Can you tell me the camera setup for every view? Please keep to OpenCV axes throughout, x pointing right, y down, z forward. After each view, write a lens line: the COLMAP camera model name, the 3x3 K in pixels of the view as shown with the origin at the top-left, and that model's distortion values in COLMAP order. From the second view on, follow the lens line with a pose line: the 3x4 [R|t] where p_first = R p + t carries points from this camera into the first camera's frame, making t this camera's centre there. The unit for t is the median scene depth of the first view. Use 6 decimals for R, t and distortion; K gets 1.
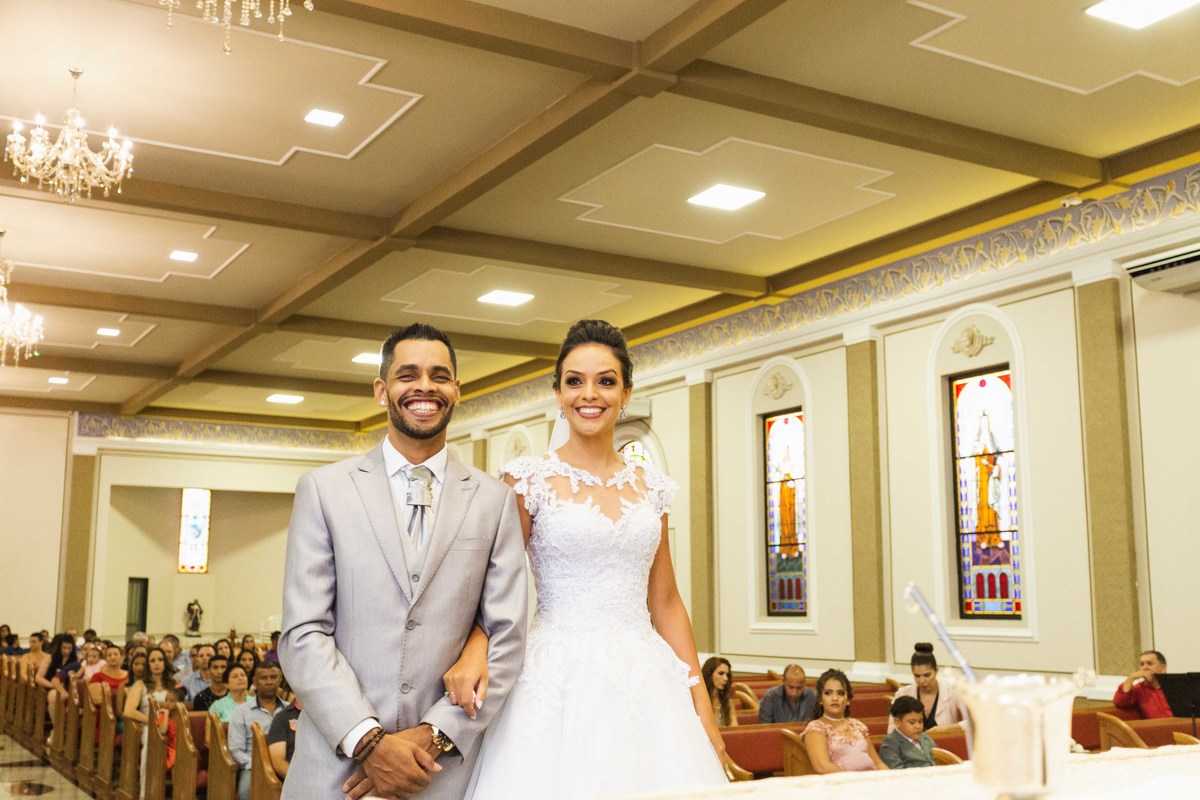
lens RADIAL K [[1331.5, 0, 600.0], [0, 1331.5, 400.0], [0, 0, 1]] dist [0.000639, -0.009436]
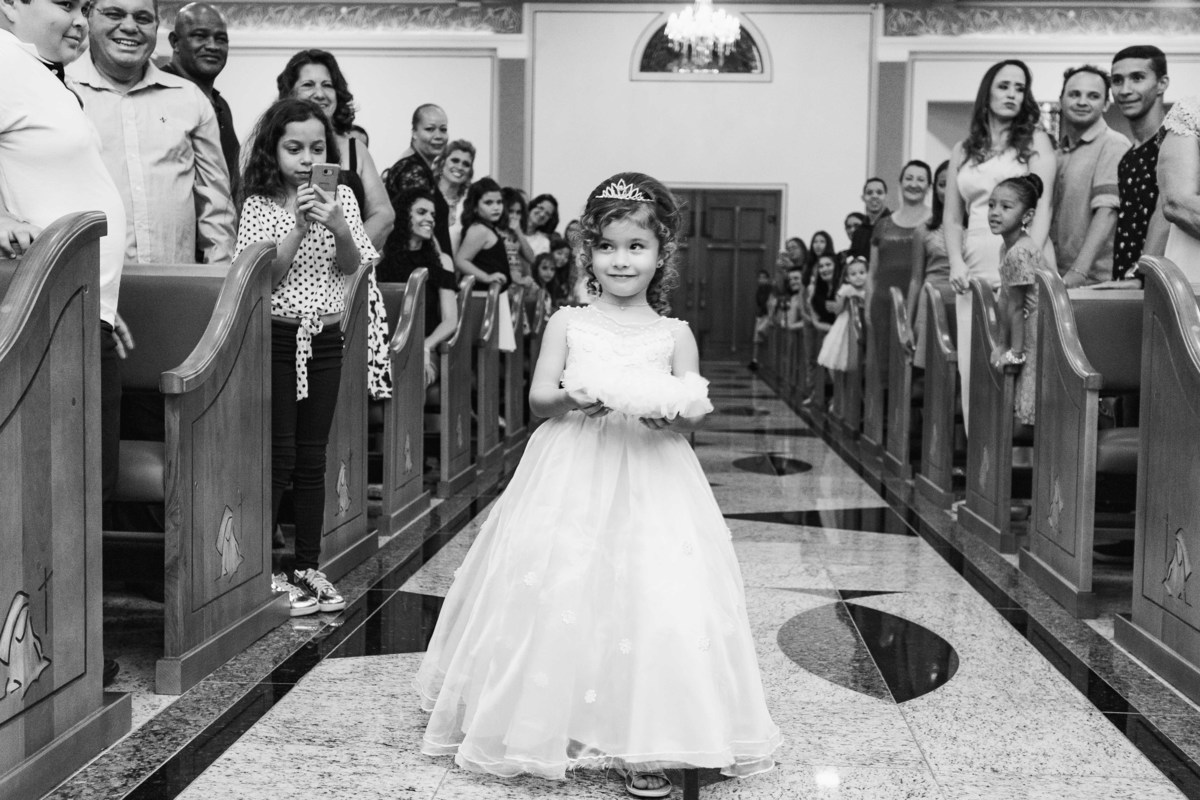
lens RADIAL K [[1331.5, 0, 600.0], [0, 1331.5, 400.0], [0, 0, 1]] dist [0.000639, -0.009436]
pose [[0.823683, 0.047866, -0.565027, -0.163368], [0.068453, 0.980750, 0.182874, 0.150543], [0.562904, -0.189308, 0.804551, 0.489042]]
